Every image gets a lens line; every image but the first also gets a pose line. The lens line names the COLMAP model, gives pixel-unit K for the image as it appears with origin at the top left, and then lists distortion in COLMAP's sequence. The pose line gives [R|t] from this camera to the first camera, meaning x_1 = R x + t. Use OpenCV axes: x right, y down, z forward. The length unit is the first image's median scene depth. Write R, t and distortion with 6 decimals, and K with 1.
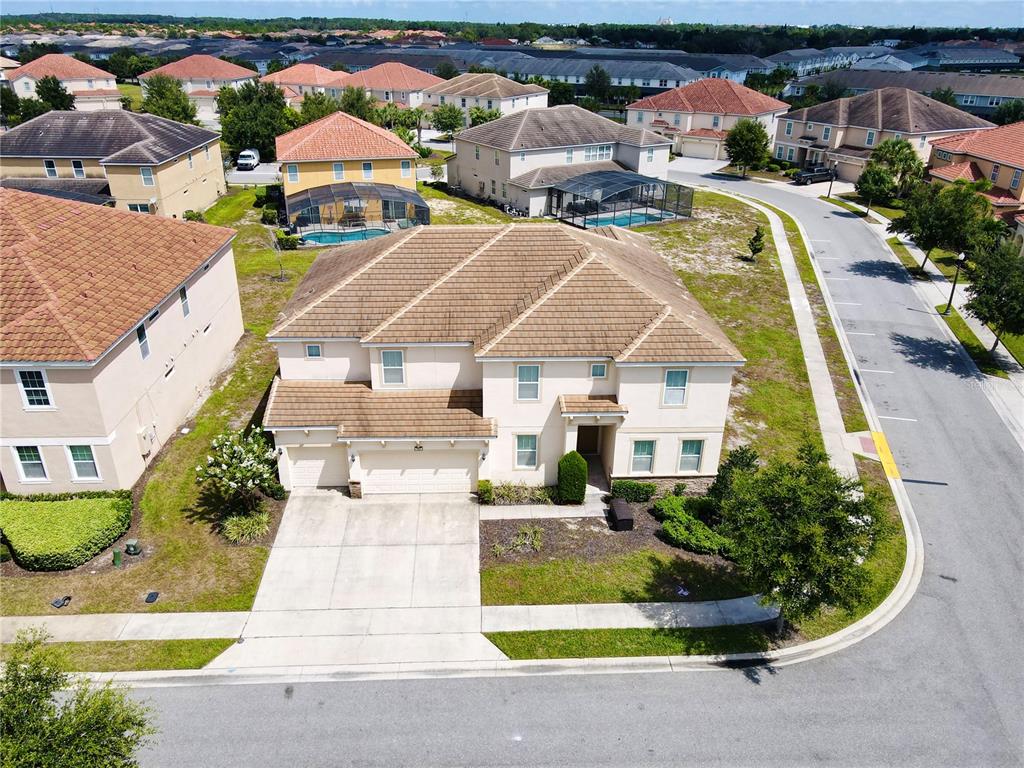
lens RADIAL K [[745.7, 0, 512.0], [0, 745.7, 384.0], [0, 0, 1]] dist [0.015416, 0.008126]
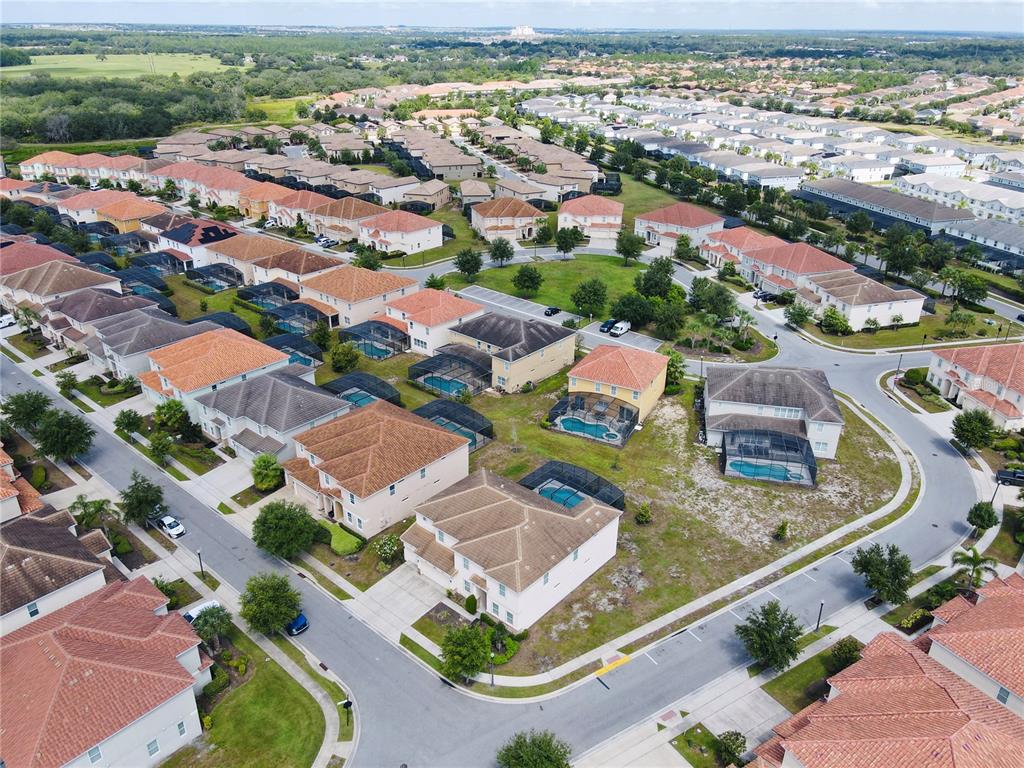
lens RADIAL K [[745.7, 0, 512.0], [0, 745.7, 384.0], [0, 0, 1]] dist [0.015416, 0.008126]
pose [[0.723965, 0.295138, -0.623513, 1.130967], [-0.304678, 0.947722, 0.094838, -0.638516], [0.618907, 0.121312, 0.776040, -0.749876]]
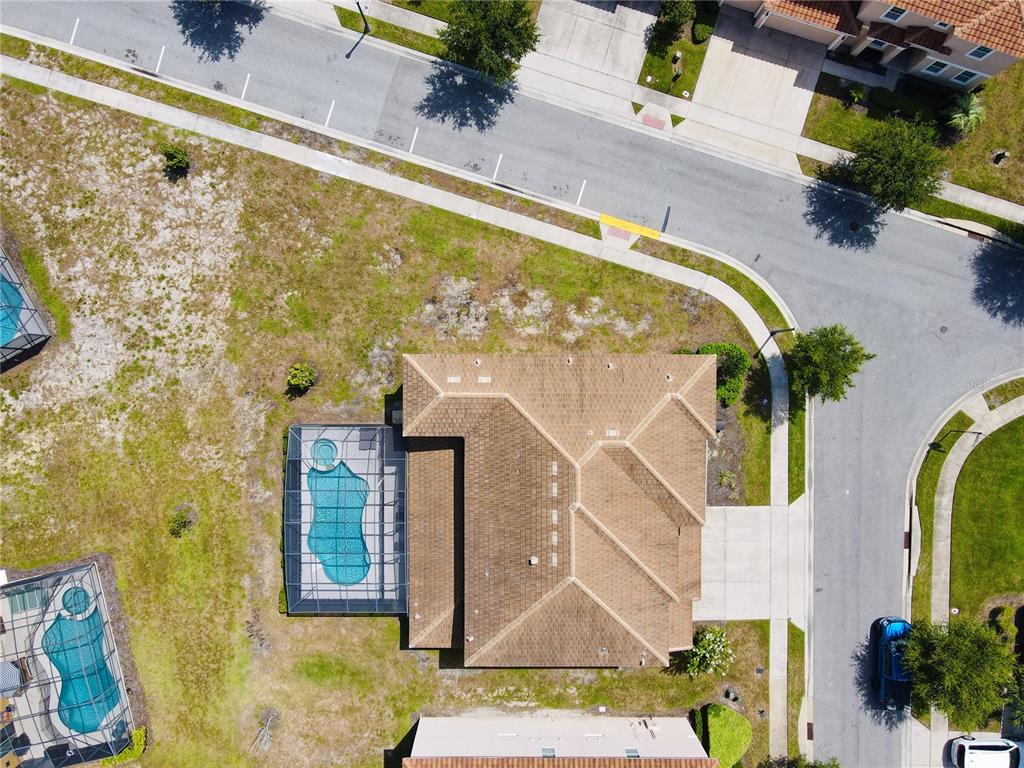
lens RADIAL K [[745.7, 0, 512.0], [0, 745.7, 384.0], [0, 0, 1]] dist [0.015416, 0.008126]
pose [[0.050916, -0.998637, -0.011451, 0.162378], [0.437478, 0.011994, 0.899149, -1.082627], [-0.897787, -0.050791, 0.437492, 0.456357]]
